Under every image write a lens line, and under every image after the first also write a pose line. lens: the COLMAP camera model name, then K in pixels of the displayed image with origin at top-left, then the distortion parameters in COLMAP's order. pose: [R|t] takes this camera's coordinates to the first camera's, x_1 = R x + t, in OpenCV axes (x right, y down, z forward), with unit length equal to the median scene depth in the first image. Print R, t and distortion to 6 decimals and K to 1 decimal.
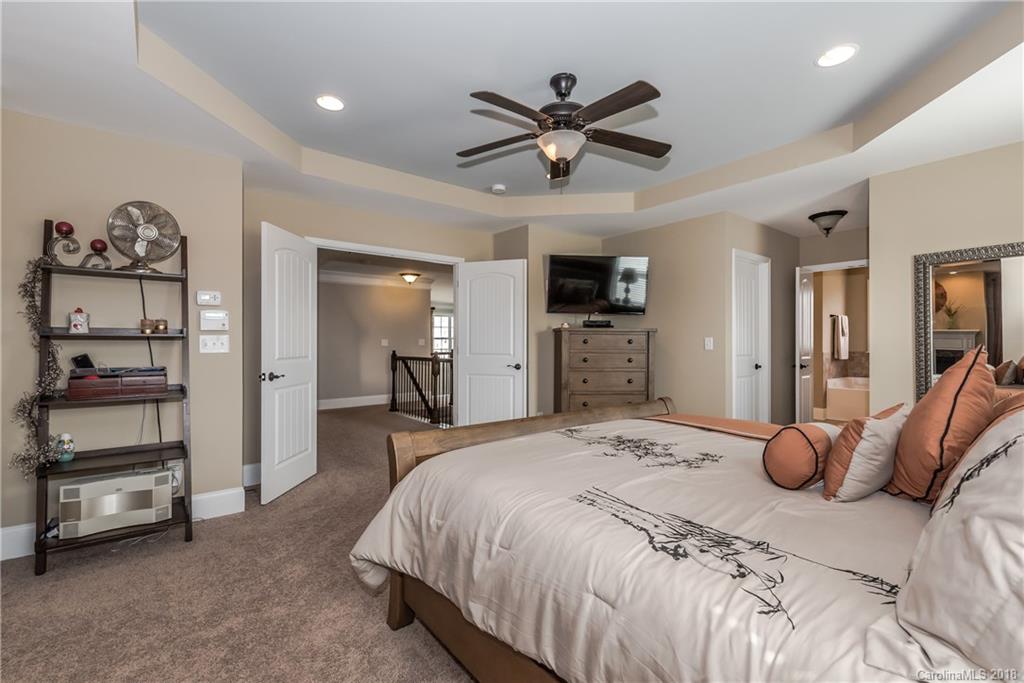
lens RADIAL K [[454.0, 0, 512.0], [0, 454.0, 341.5], [0, 0, 1]] dist [0.020934, -0.000031]
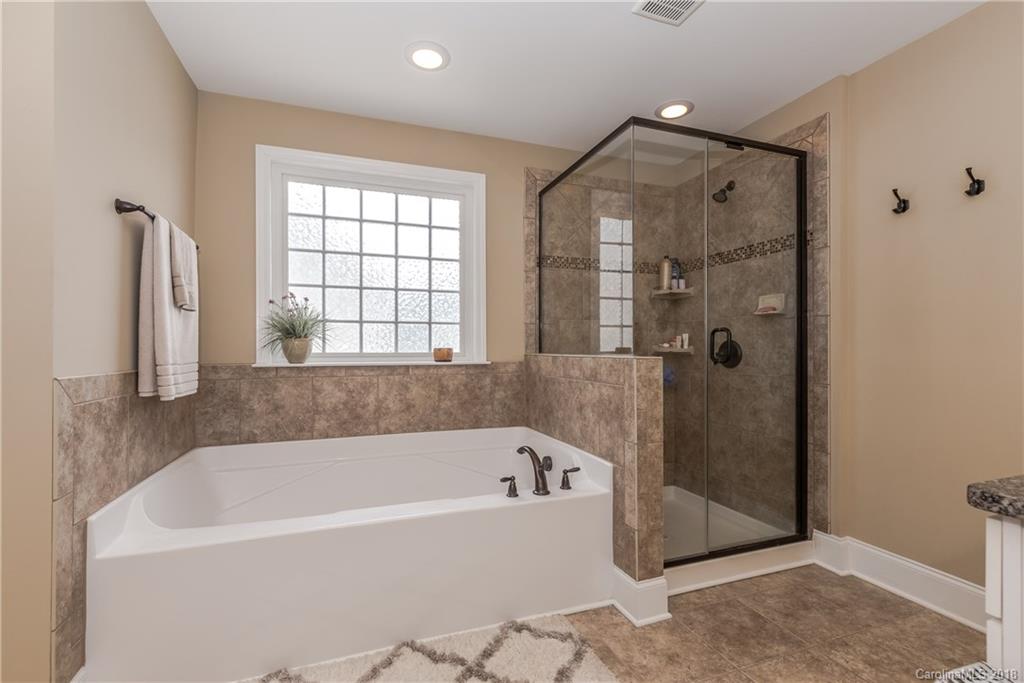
lens RADIAL K [[454.0, 0, 512.0], [0, 454.0, 341.5], [0, 0, 1]] dist [0.020934, -0.000031]
pose [[0.324989, 0.001934, 0.945716, 0.539037], [-0.005951, 0.999982, 0.000000, 0.006558], [-0.945699, -0.005628, 0.324995, 0.738399]]
